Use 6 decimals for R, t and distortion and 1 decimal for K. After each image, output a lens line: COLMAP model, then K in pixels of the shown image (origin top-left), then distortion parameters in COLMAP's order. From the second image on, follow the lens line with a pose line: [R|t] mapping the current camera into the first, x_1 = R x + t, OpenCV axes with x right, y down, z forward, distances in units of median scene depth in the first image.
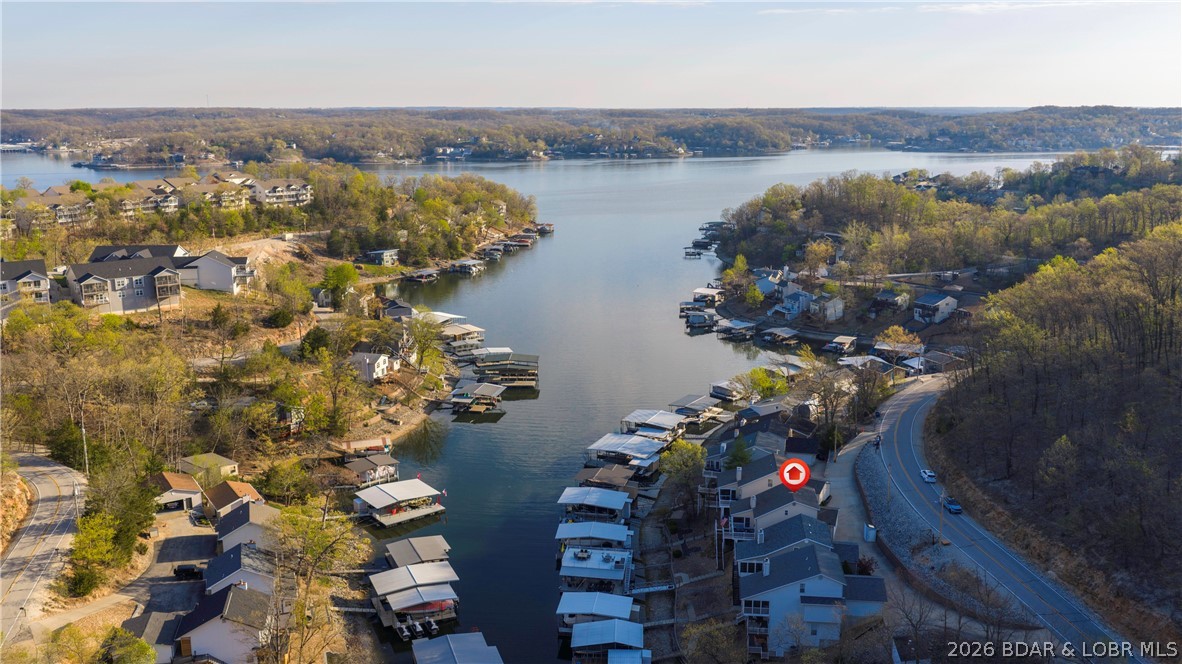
lens RADIAL K [[974.1, 0, 591.0], [0, 974.1, 332.0], [0, 0, 1]] dist [0.027287, -0.059368]
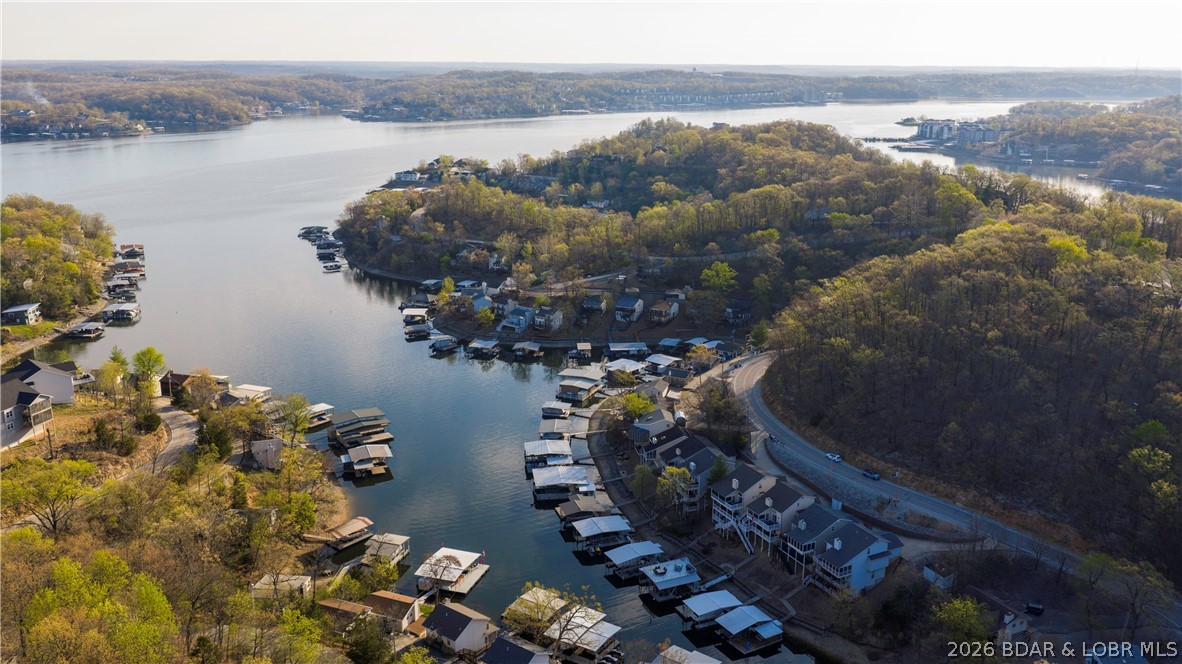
lens RADIAL K [[974.1, 0, 591.0], [0, 974.1, 332.0], [0, 0, 1]] dist [0.027287, -0.059368]
pose [[0.833084, -0.141347, 0.534783, -0.254748], [0.115874, 0.989944, 0.081141, -0.071677], [-0.540874, -0.005630, 0.841085, -0.021124]]
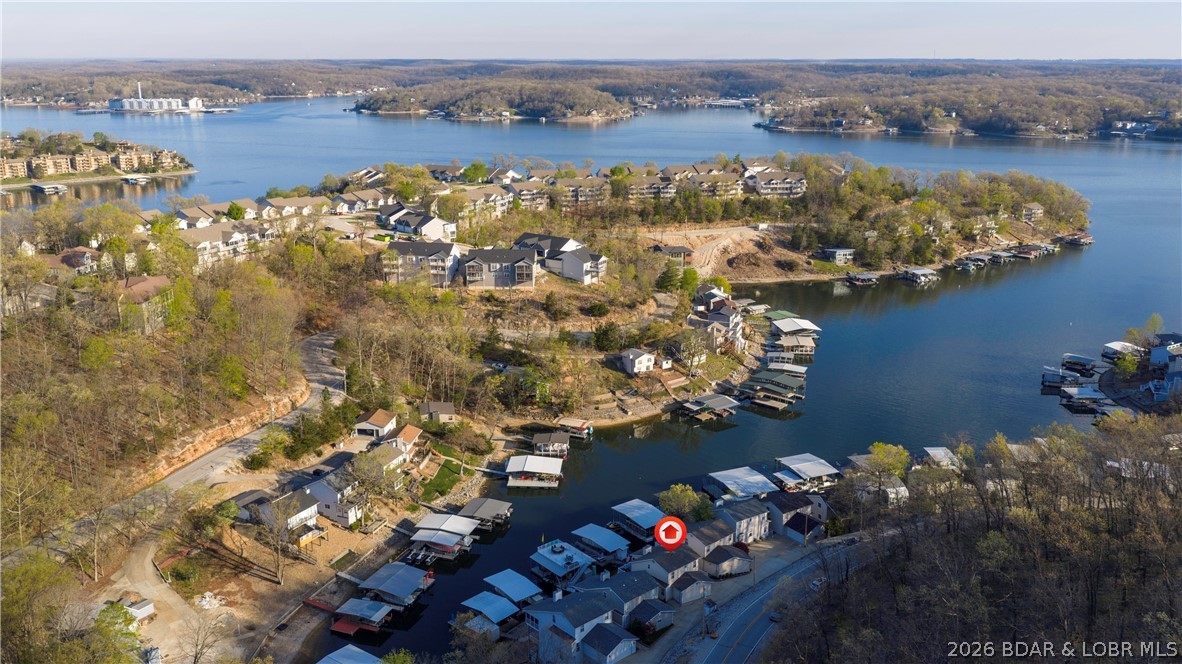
lens RADIAL K [[974.1, 0, 591.0], [0, 974.1, 332.0], [0, 0, 1]] dist [0.027287, -0.059368]
pose [[0.753929, 0.179534, -0.631948, 0.262843], [-0.148291, 0.983615, 0.102527, -0.062672], [0.640000, 0.016414, 0.768199, 0.017204]]
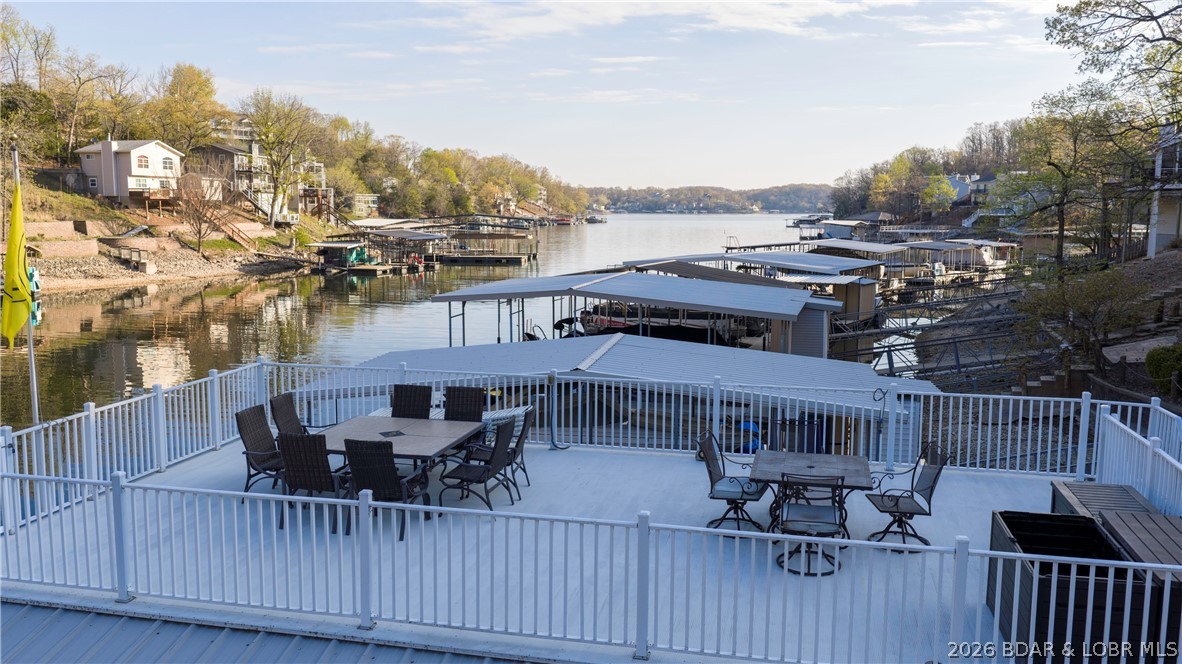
lens RADIAL K [[974.1, 0, 591.0], [0, 974.1, 332.0], [0, 0, 1]] dist [0.027287, -0.059368]
pose [[0.997668, 0.015485, -0.066472, 0.002913], [-0.021958, 0.994966, -0.097783, 0.077400], [0.064623, 0.099014, 0.992985, 0.318824]]
